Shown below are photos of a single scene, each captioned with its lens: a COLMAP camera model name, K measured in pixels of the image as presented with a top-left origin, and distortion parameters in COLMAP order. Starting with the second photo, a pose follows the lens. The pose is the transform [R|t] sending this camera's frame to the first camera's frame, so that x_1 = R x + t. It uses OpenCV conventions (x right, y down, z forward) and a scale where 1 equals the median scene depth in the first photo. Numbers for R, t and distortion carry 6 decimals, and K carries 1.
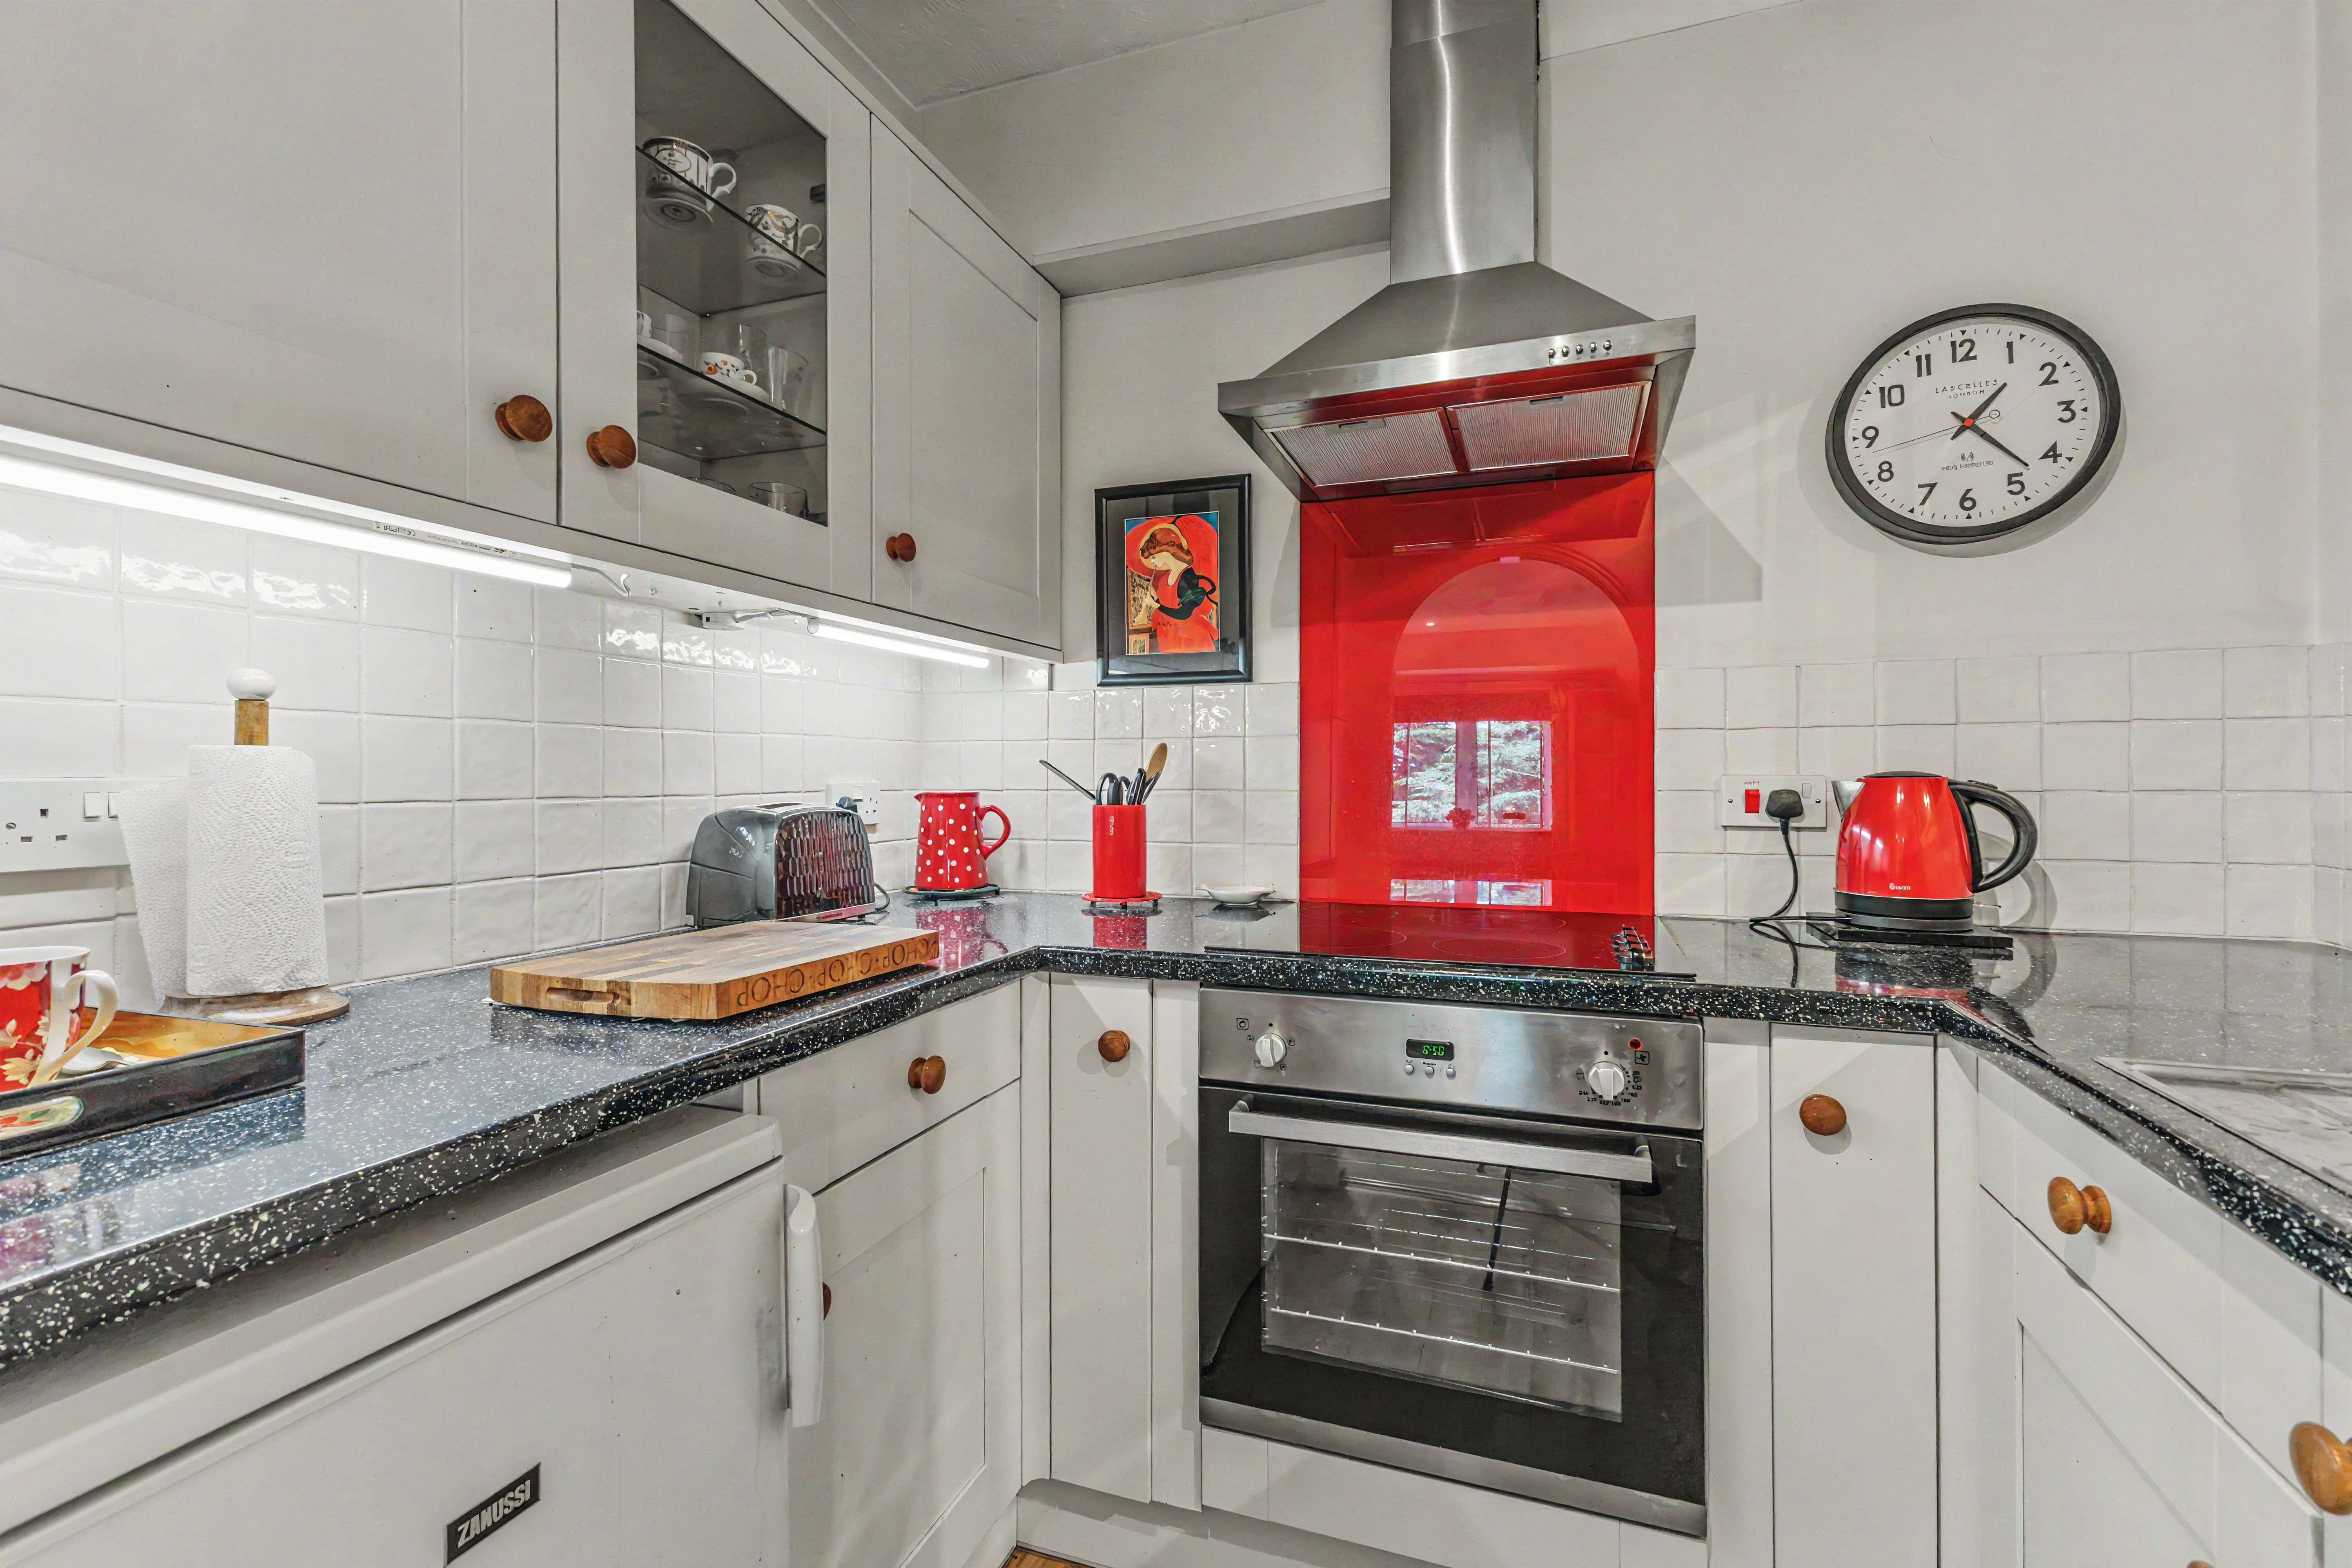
lens RADIAL K [[1019.5, 0, 1203.8], [0, 1019.5, 783.4], [0, 0, 1]] dist [0.010495, 0.000040]
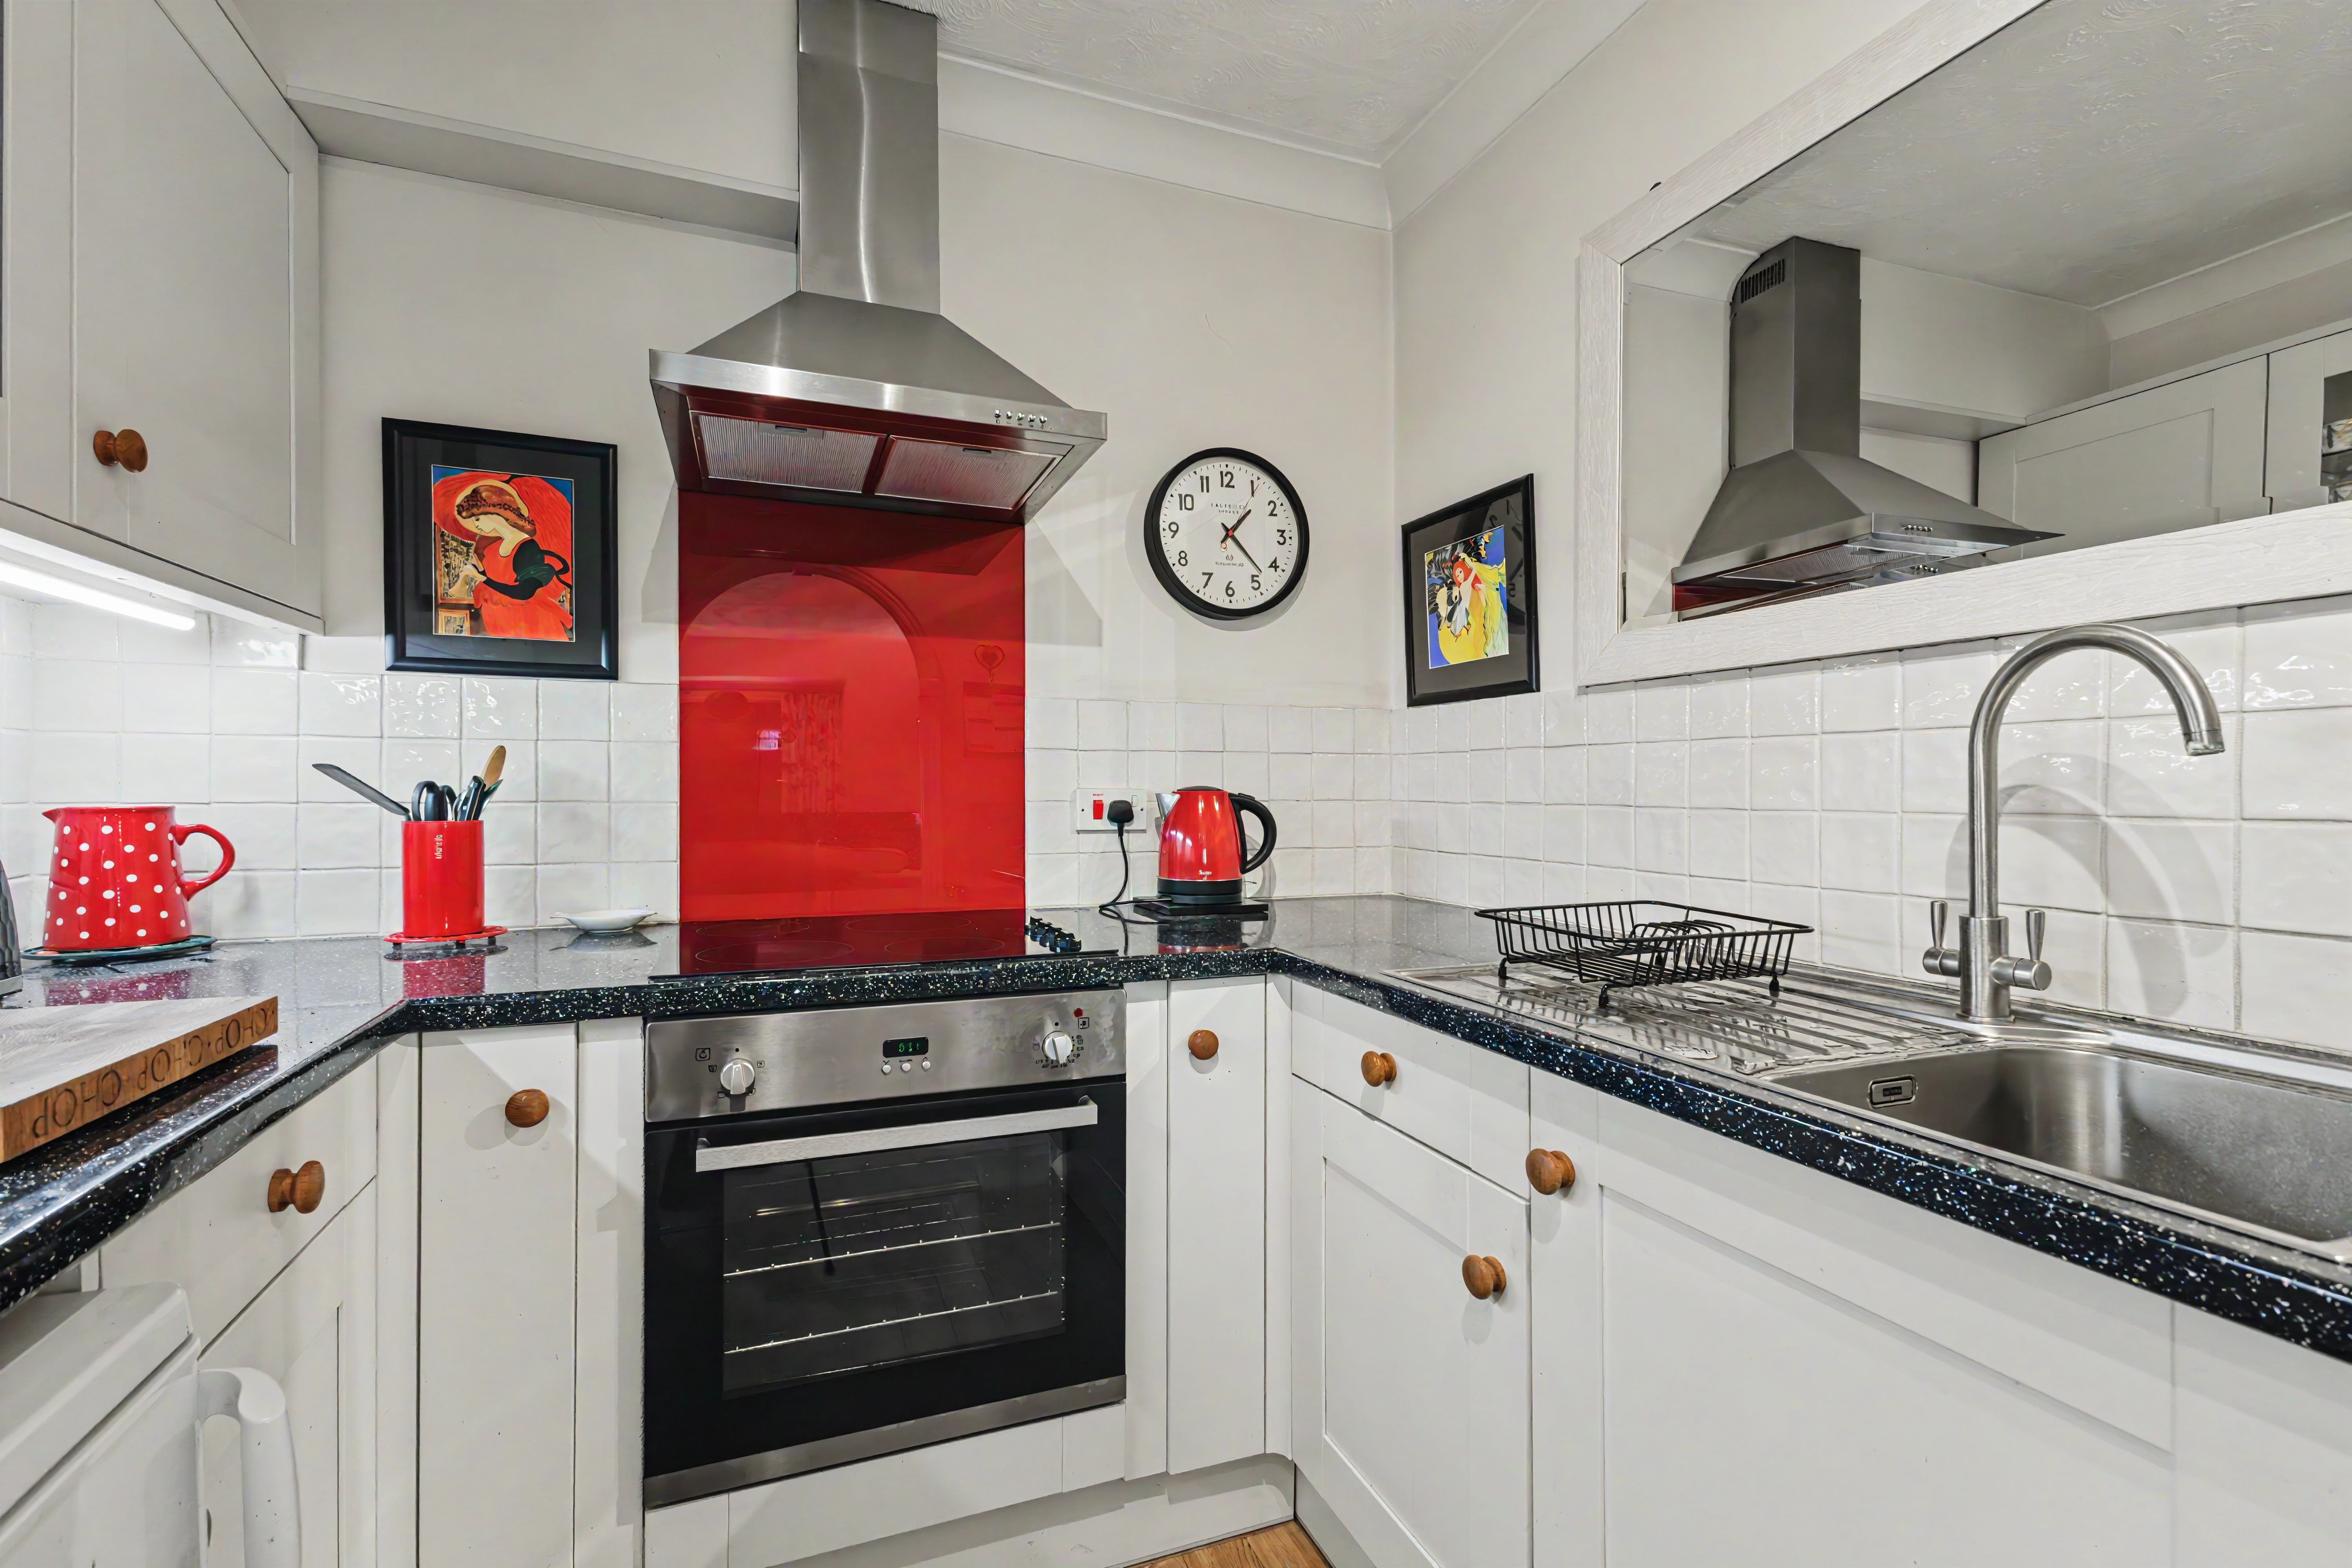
lens RADIAL K [[1019.5, 0, 1158.5], [0, 1019.5, 794.9], [0, 0, 1]] dist [0.010495, 0.000040]
pose [[0.761661, 0.000896, 0.647975, -0.209579], [-0.002076, 0.999997, 0.001057, -0.001709], [-0.647973, -0.002150, 0.761660, 0.020354]]
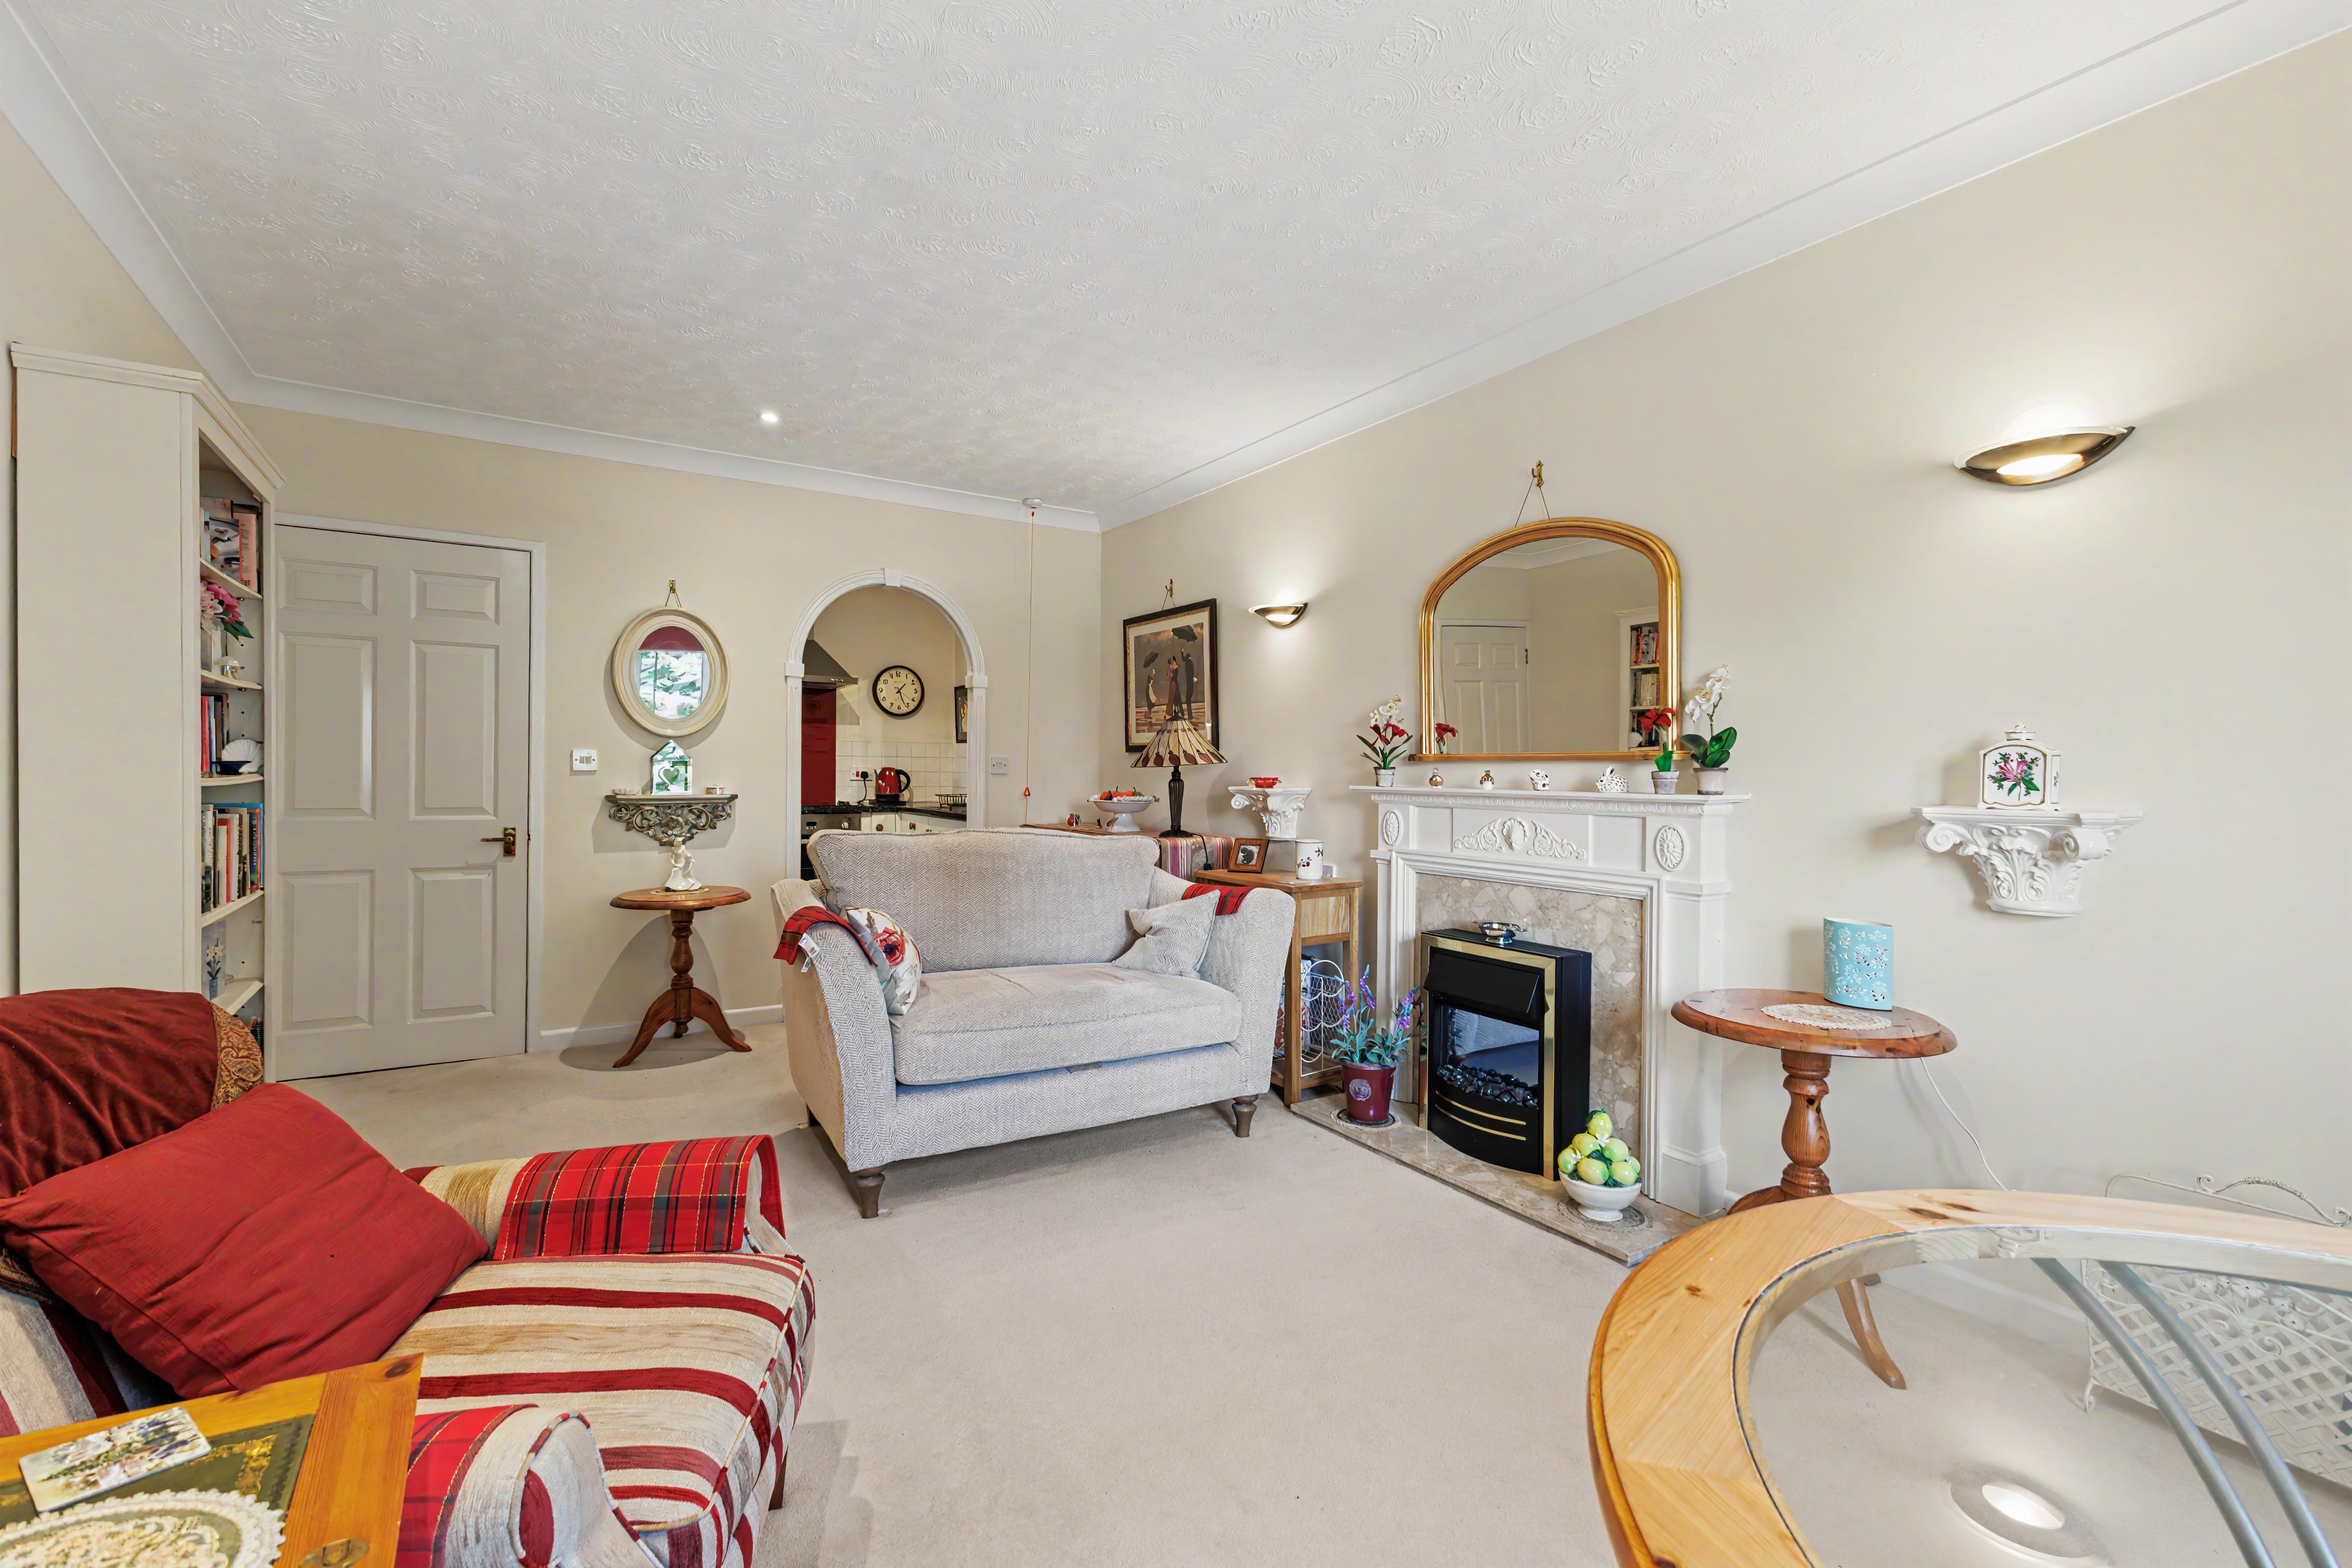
lens RADIAL K [[1019.5, 0, 1138.3], [0, 1019.5, 787.9], [0, 0, 1]] dist [0.010495, 0.000040]
pose [[0.628991, -0.003229, 0.777406, -2.072993], [-0.012896, 0.999810, 0.014587, -0.000278], [-0.777306, -0.019201, 0.628830, -2.632386]]
